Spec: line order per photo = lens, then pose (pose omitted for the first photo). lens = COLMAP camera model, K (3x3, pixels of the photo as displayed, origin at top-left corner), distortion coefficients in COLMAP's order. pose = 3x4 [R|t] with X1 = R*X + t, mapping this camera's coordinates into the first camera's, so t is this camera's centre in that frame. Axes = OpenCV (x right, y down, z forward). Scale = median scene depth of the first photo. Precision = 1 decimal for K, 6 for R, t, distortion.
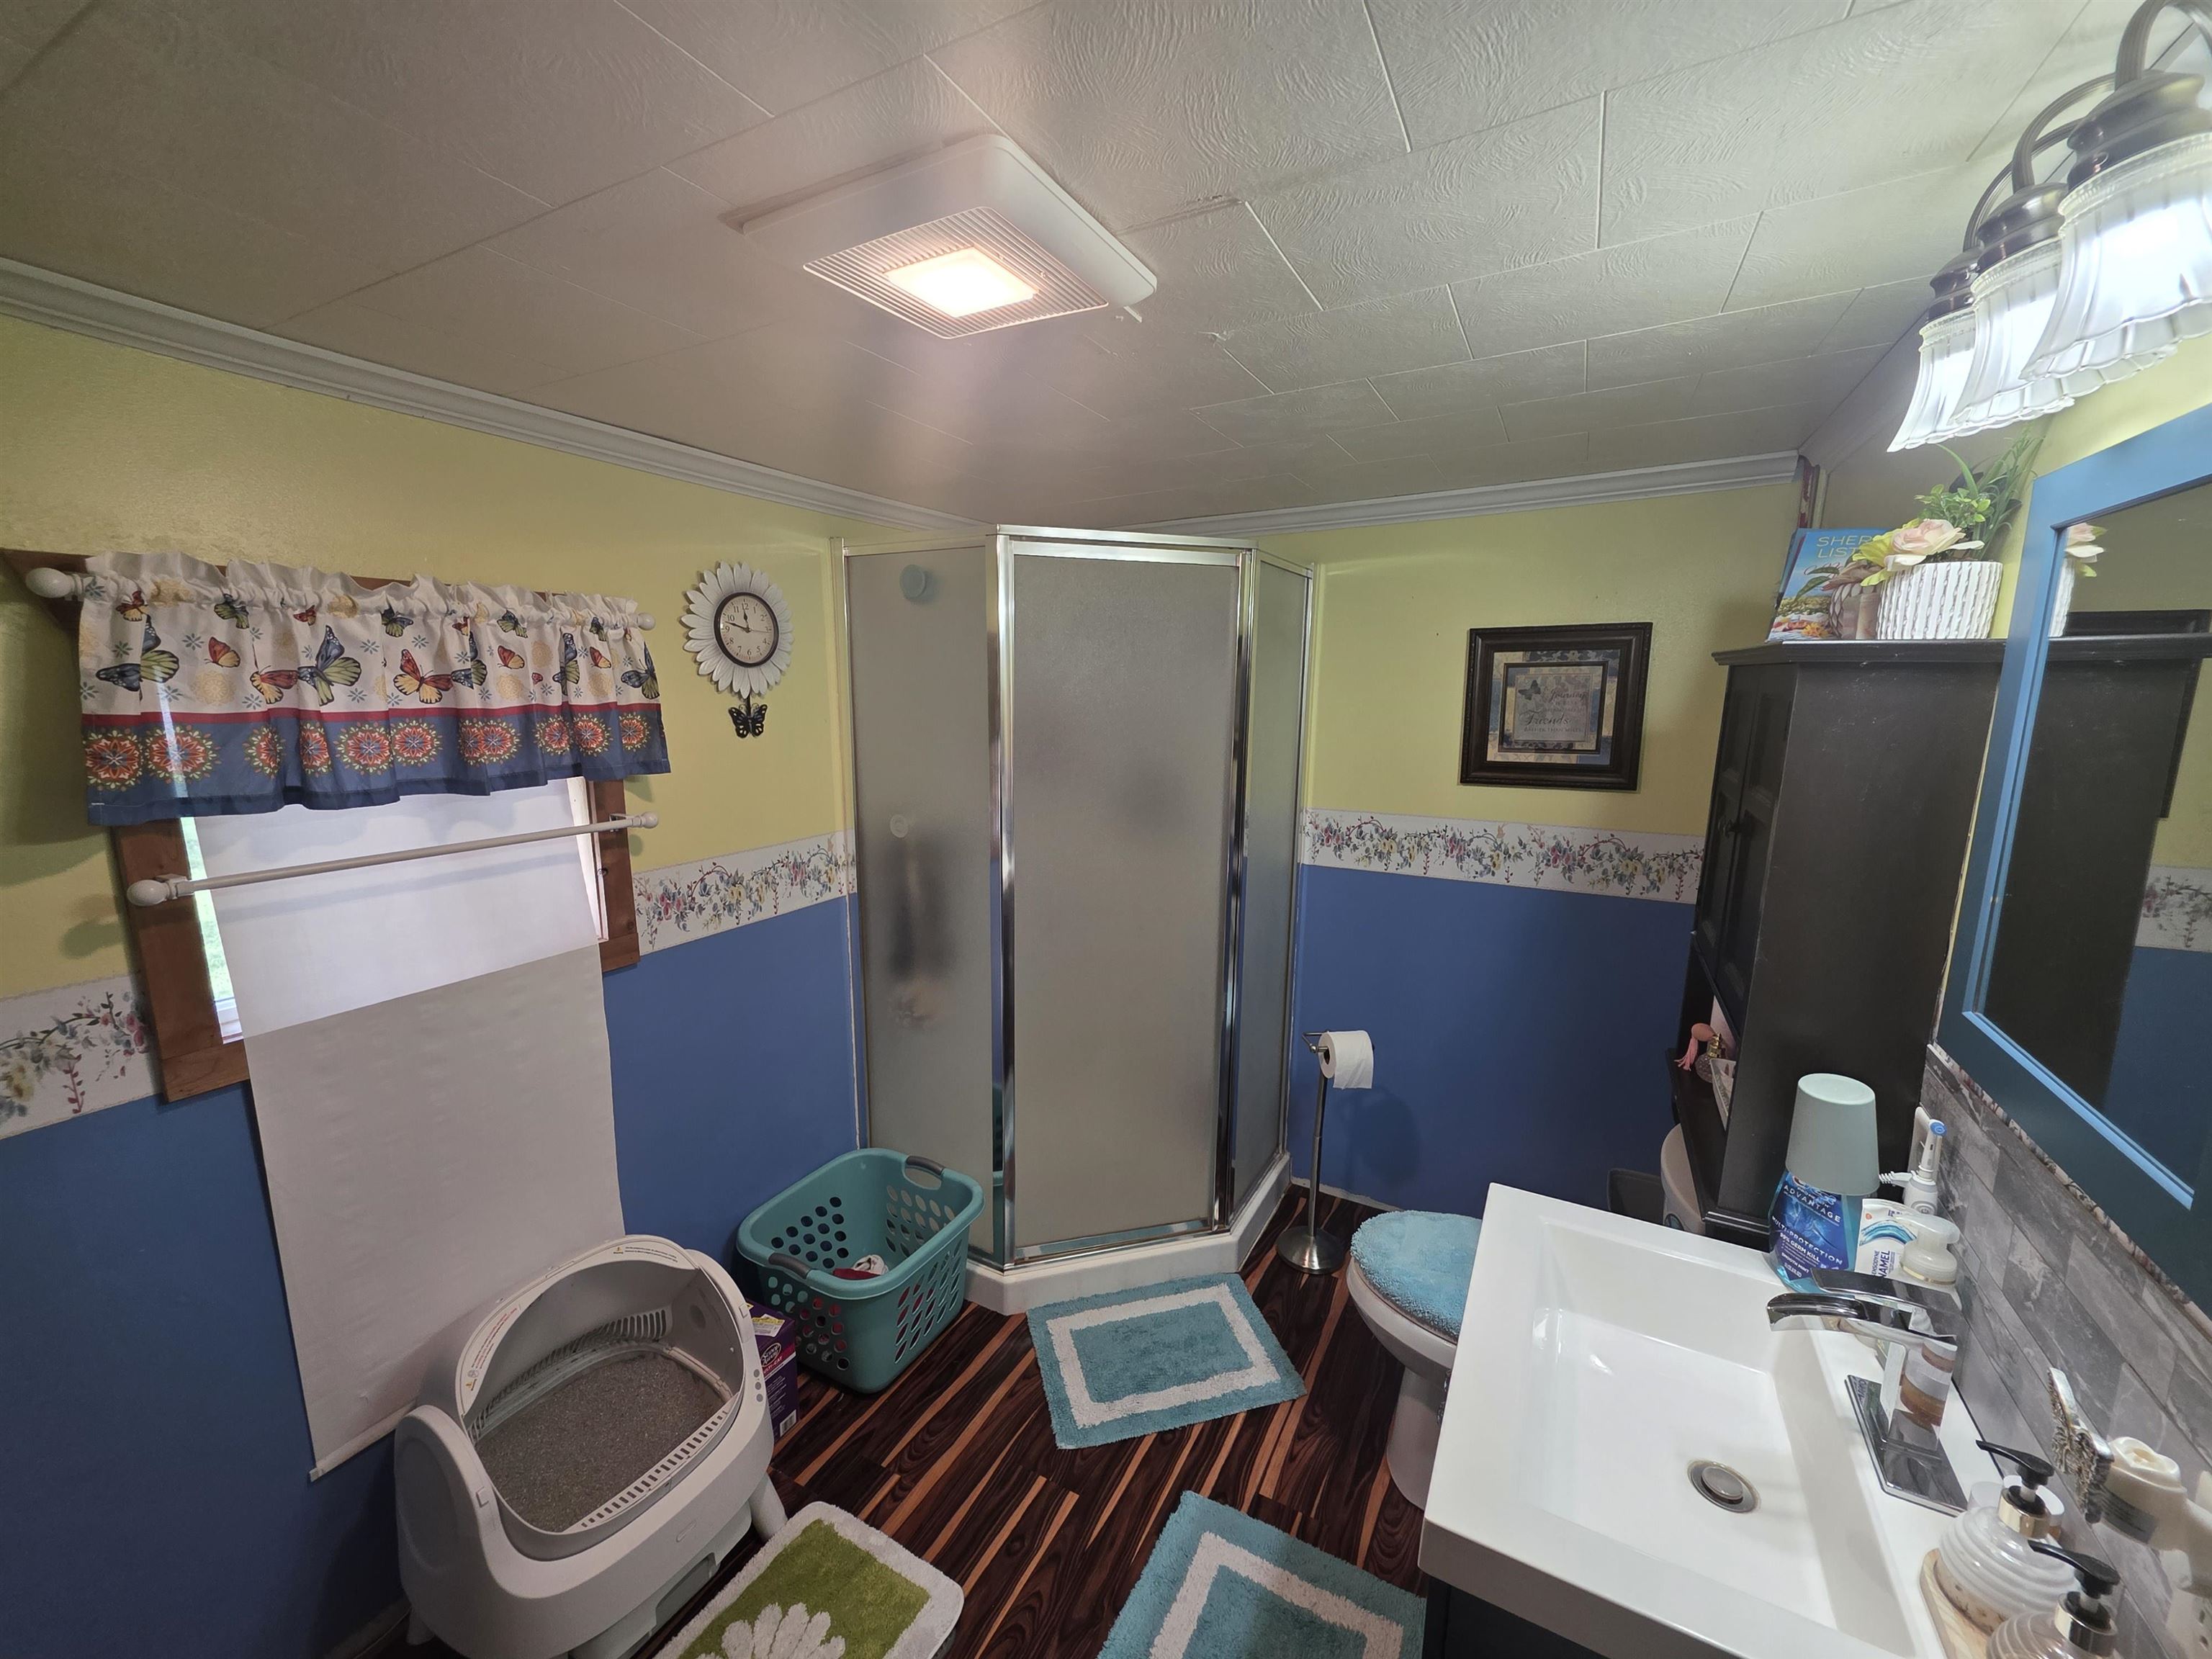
lens RADIAL K [[841.1, 0, 1106.0], [0, 841.1, 829.5], [0, 0, 1]] dist [0.000430, 0.000028]
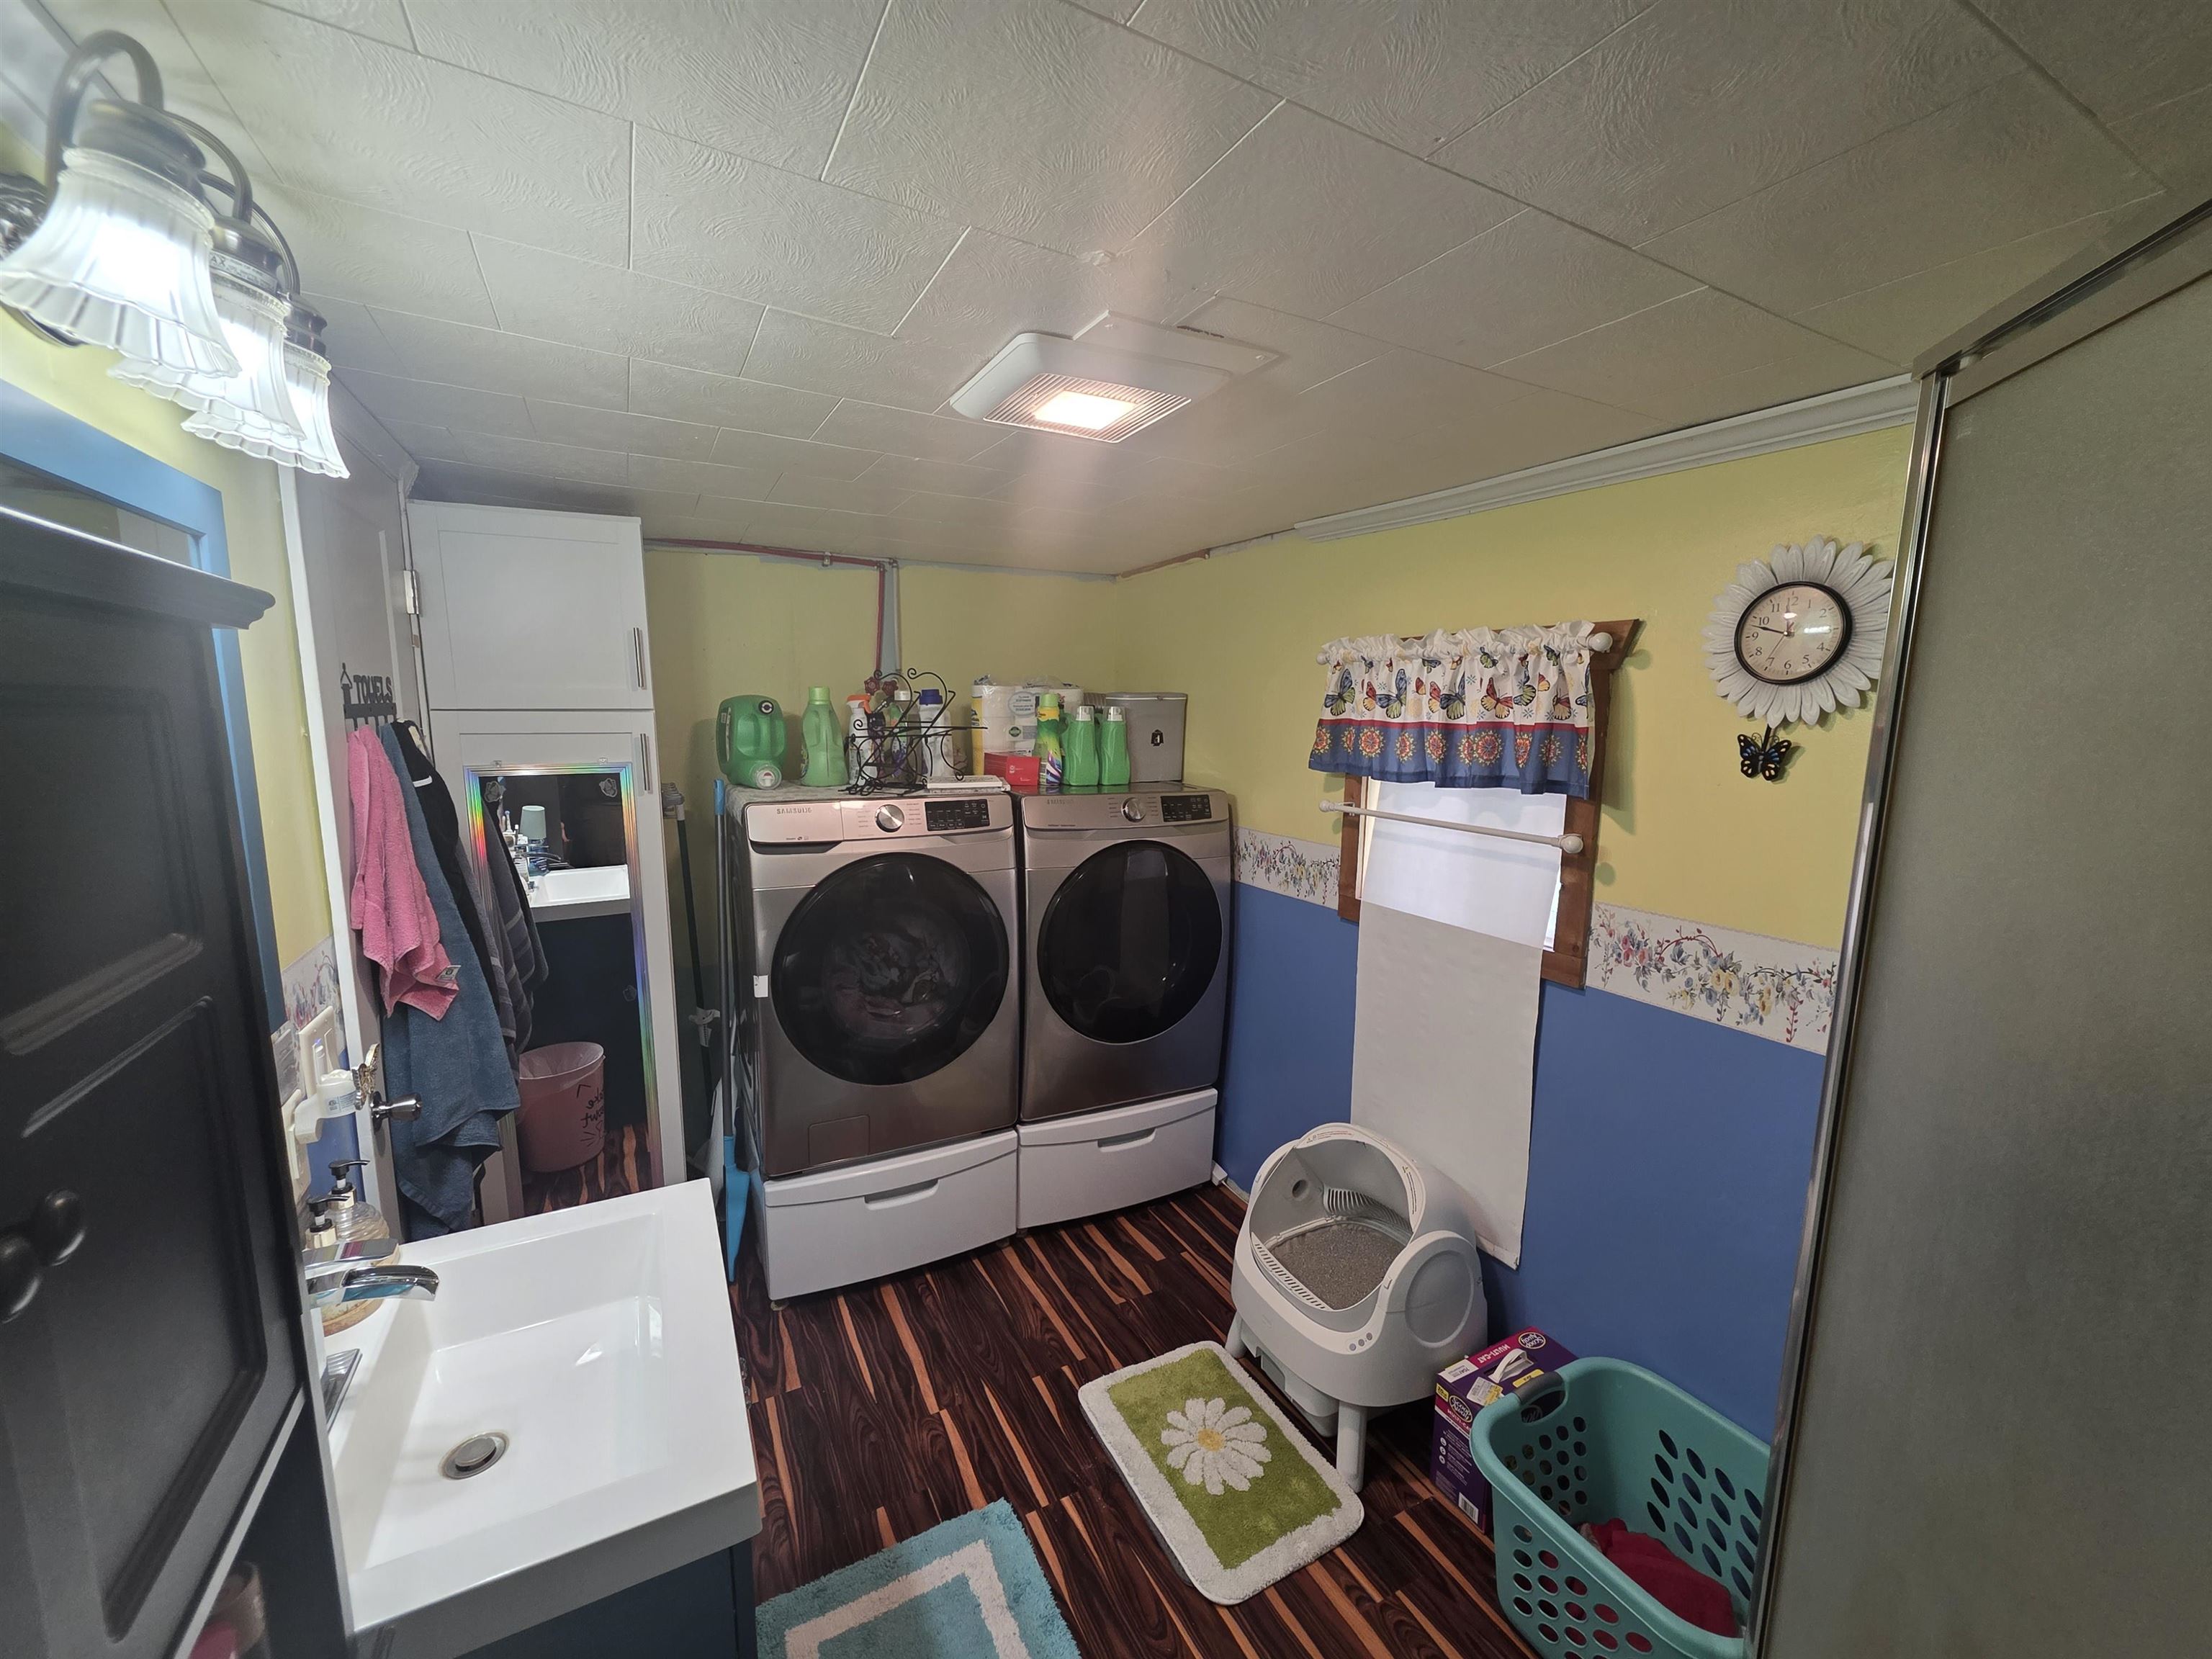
lens RADIAL K [[892.2, 0, 1106.0], [0, 892.2, 829.5], [0, 0, 1]] dist [0.000484, 0.000032]
pose [[-0.544641, 0.114280, -0.830847, 0.540052], [-0.149773, 0.961494, 0.230430, -0.164031], [0.825187, 0.249940, -0.506553, 0.945761]]
